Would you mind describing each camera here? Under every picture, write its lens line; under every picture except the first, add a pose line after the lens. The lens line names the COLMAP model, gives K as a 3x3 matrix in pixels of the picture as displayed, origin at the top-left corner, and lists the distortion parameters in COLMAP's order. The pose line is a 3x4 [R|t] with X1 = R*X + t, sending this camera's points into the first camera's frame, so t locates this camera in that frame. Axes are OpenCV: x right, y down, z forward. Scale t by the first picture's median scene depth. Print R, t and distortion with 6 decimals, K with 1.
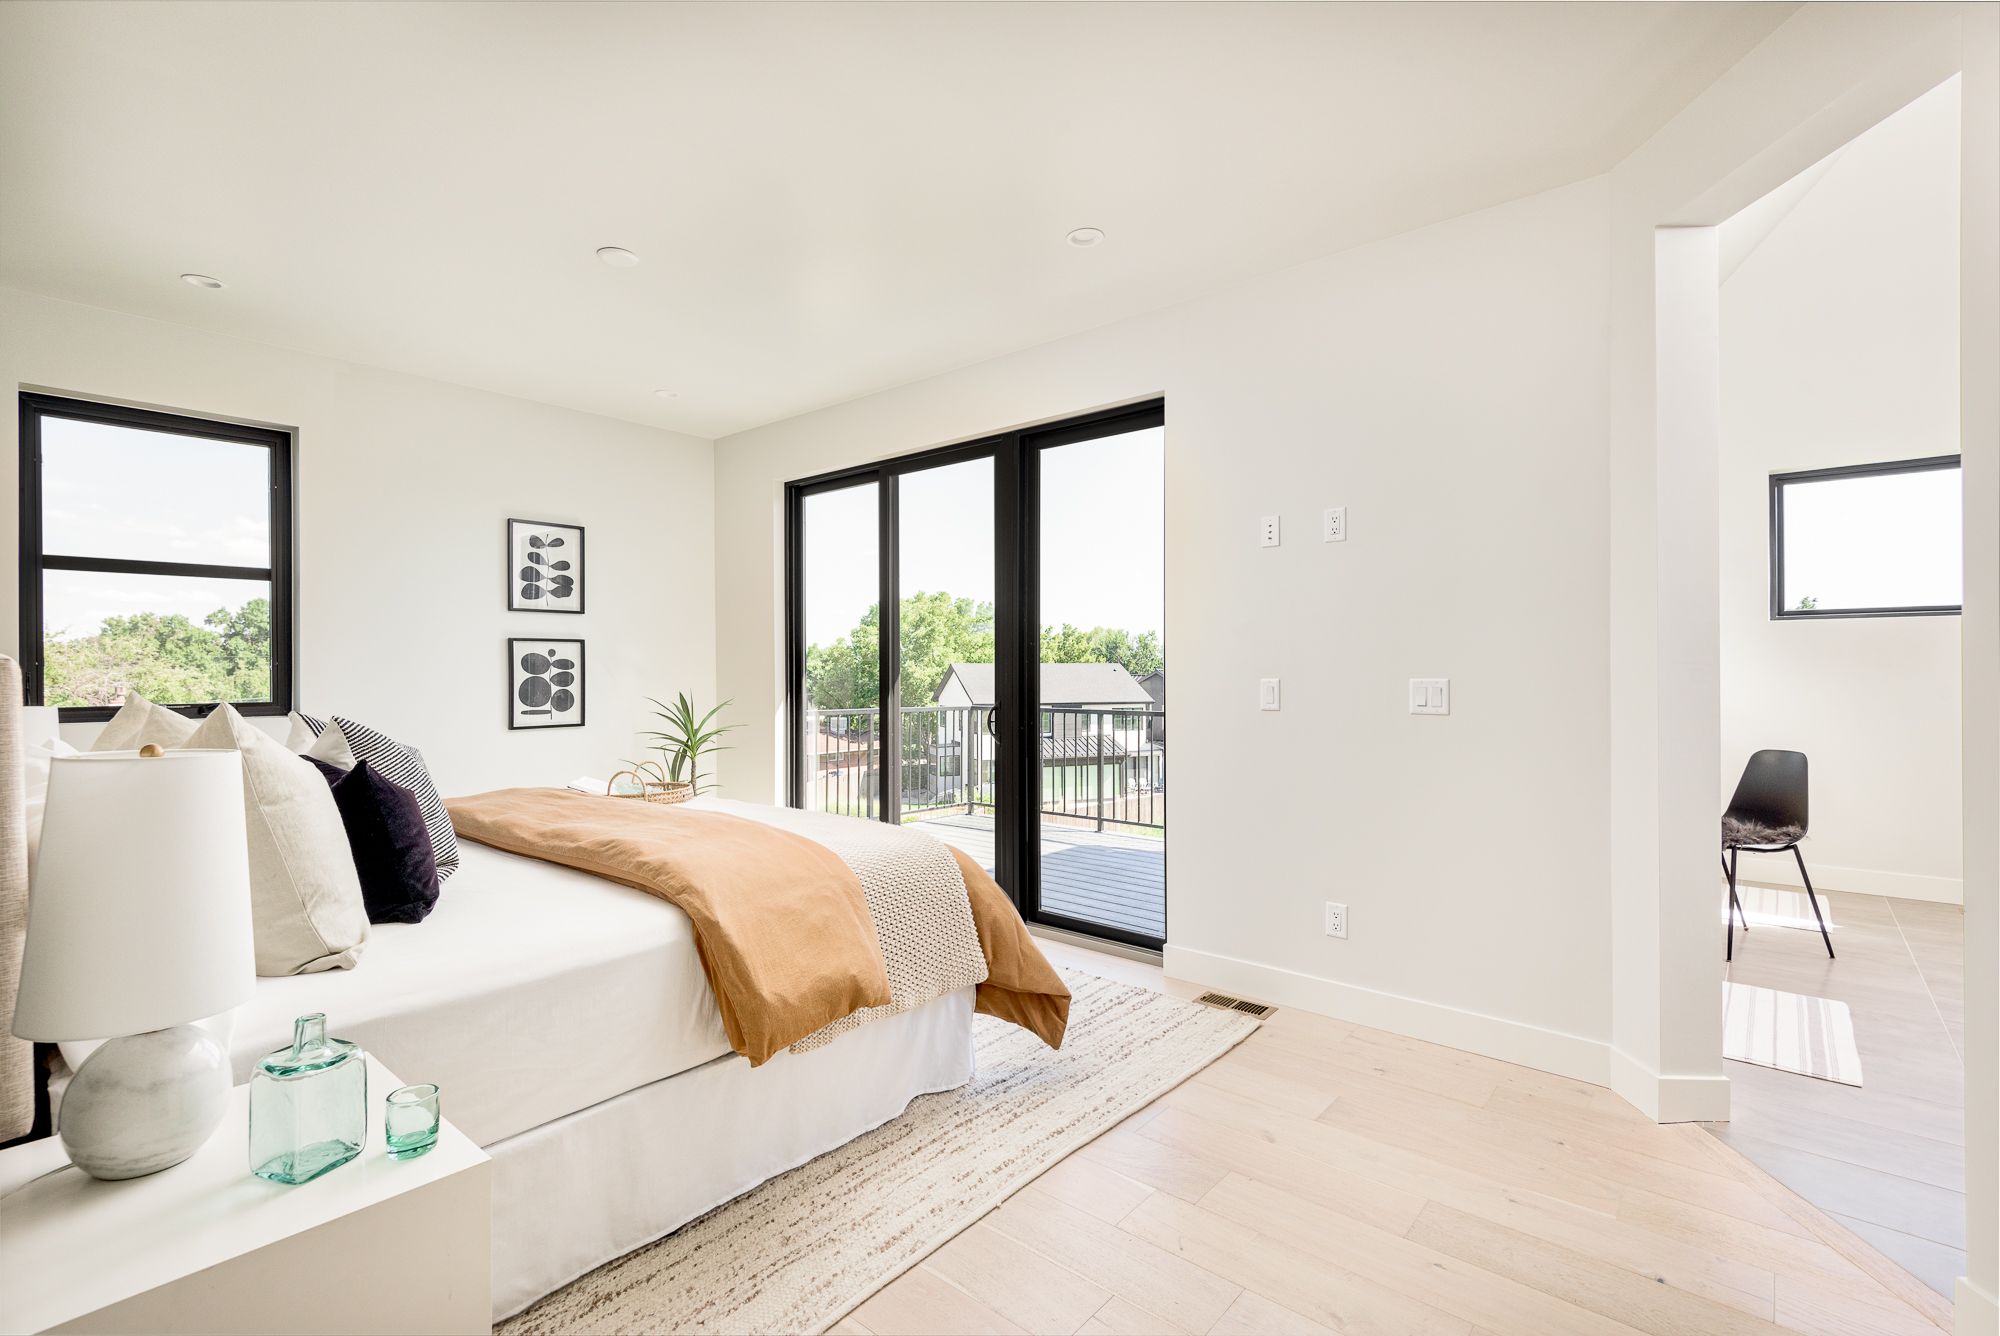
lens RADIAL K [[910.3, 0, 1000.0], [0, 910.3, 668.0], [0, 0, 1]] dist [0.021303, -0.012339]
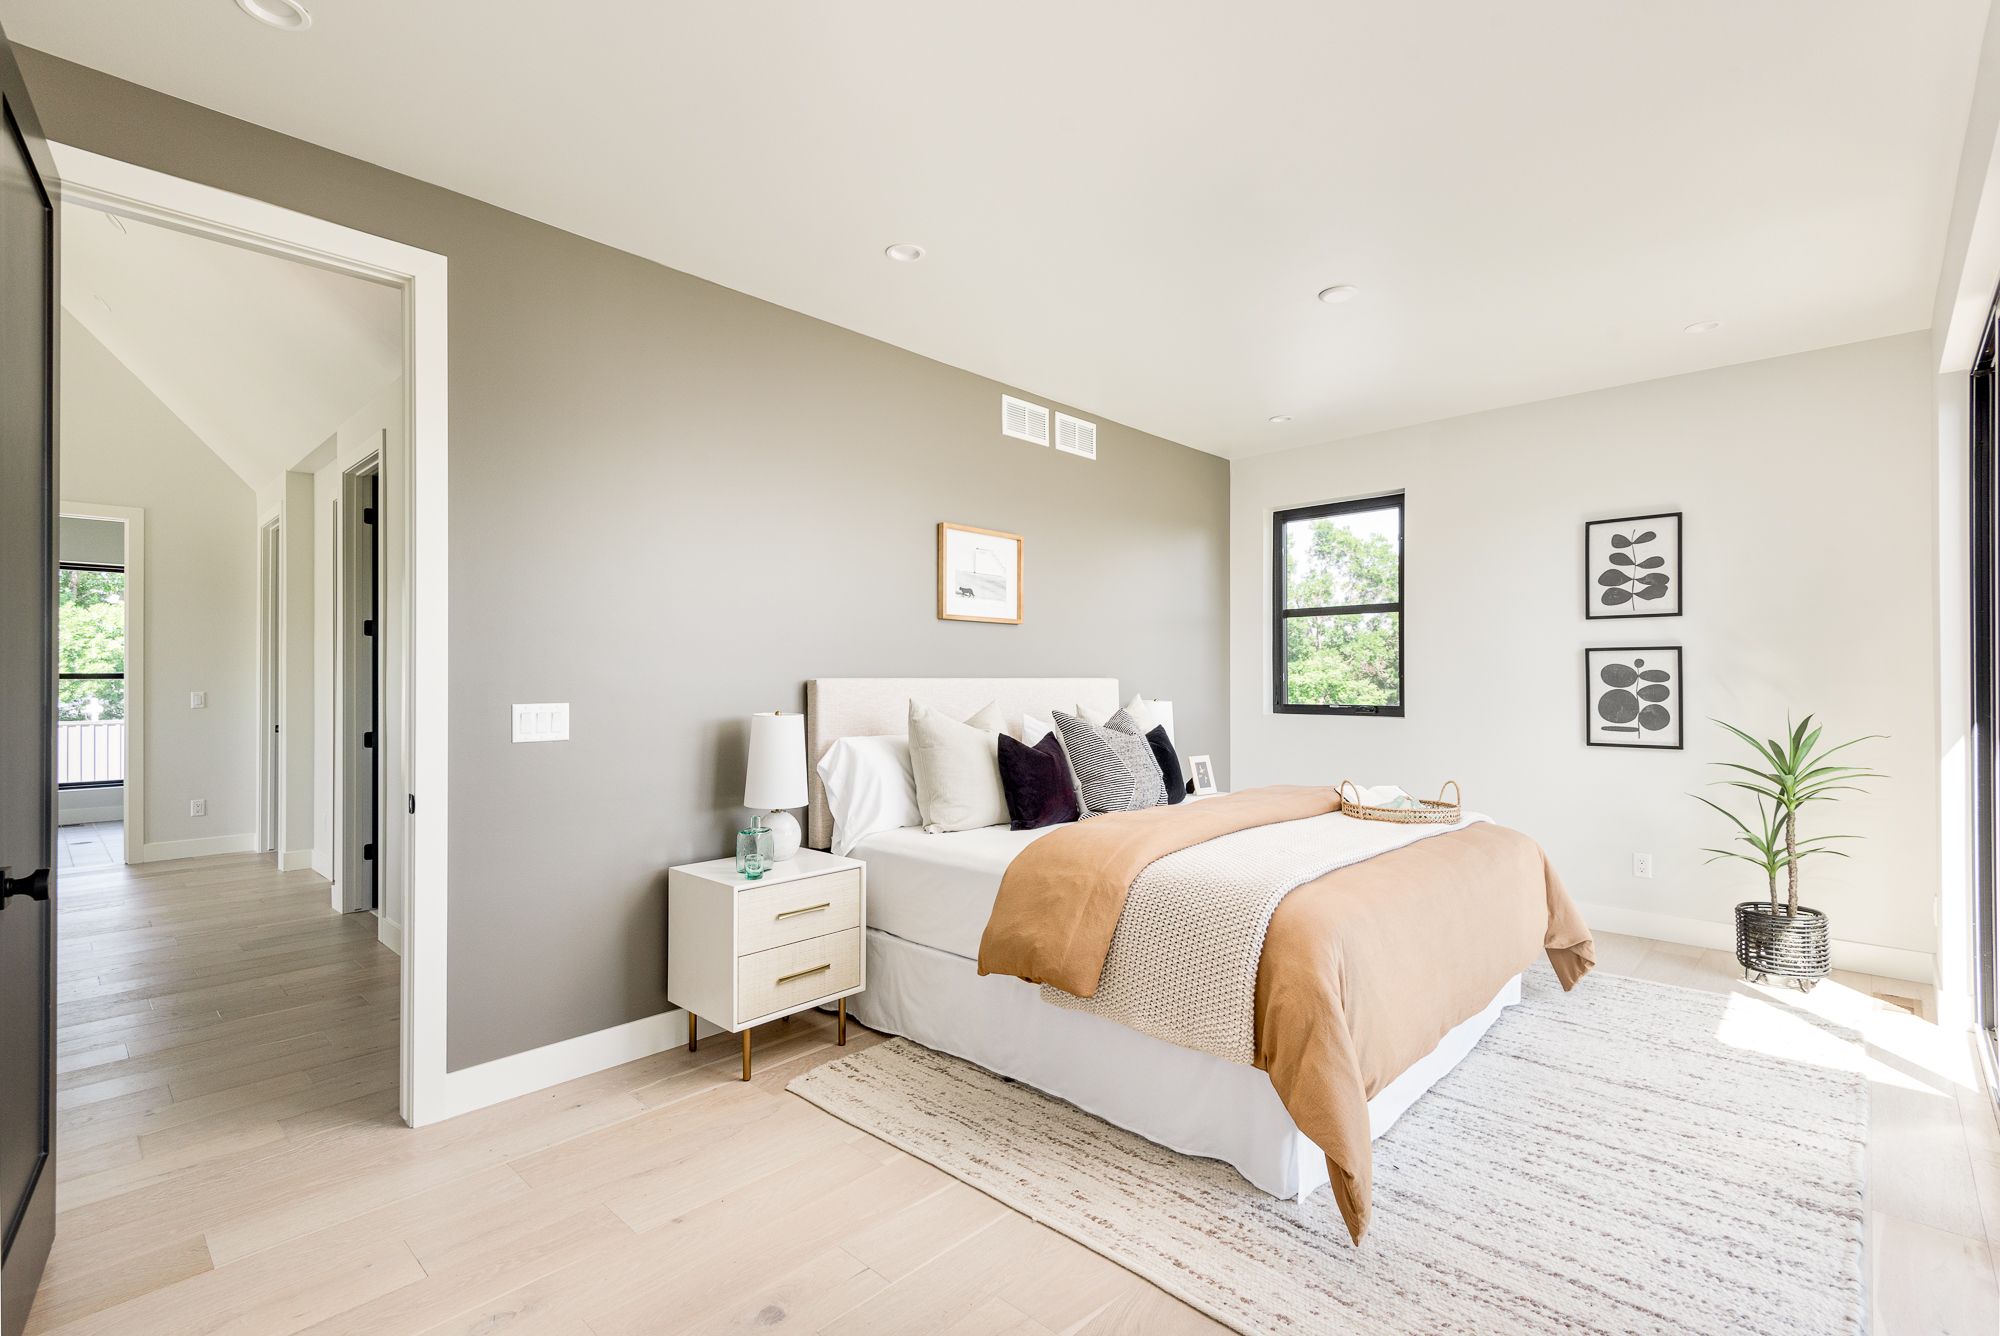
lens RADIAL K [[910.3, 0, 1000.0], [0, 910.3, 668.0], [0, 0, 1]] dist [0.021303, -0.012339]
pose [[-0.059387, -0.007323, -0.998208, 0.434703], [0.001623, 0.999971, -0.007432, -0.006224], [0.998234, -0.002061, -0.059373, 0.437887]]
